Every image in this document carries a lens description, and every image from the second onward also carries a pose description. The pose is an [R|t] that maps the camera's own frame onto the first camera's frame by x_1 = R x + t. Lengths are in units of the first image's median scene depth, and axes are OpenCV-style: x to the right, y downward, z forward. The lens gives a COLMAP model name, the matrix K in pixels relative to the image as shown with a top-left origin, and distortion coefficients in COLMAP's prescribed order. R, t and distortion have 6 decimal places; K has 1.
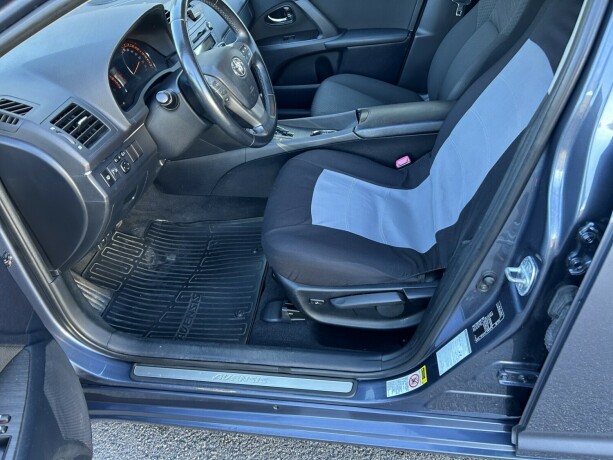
lens RADIAL K [[476.0, 0, 306.5], [0, 476.0, 230.0], [0, 0, 1]] dist [0.024507, -0.052120]
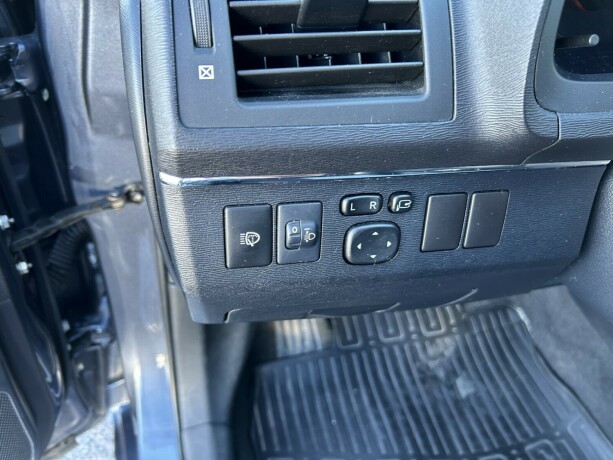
lens RADIAL K [[476.0, 0, 306.5], [0, 476.0, 230.0], [0, 0, 1]] dist [0.024507, -0.052120]
pose [[0.364931, 0.698842, -0.615179, -0.153681], [-0.639927, 0.668205, 0.379468, -0.135940], [0.676254, 0.255190, 0.691057, 0.511045]]
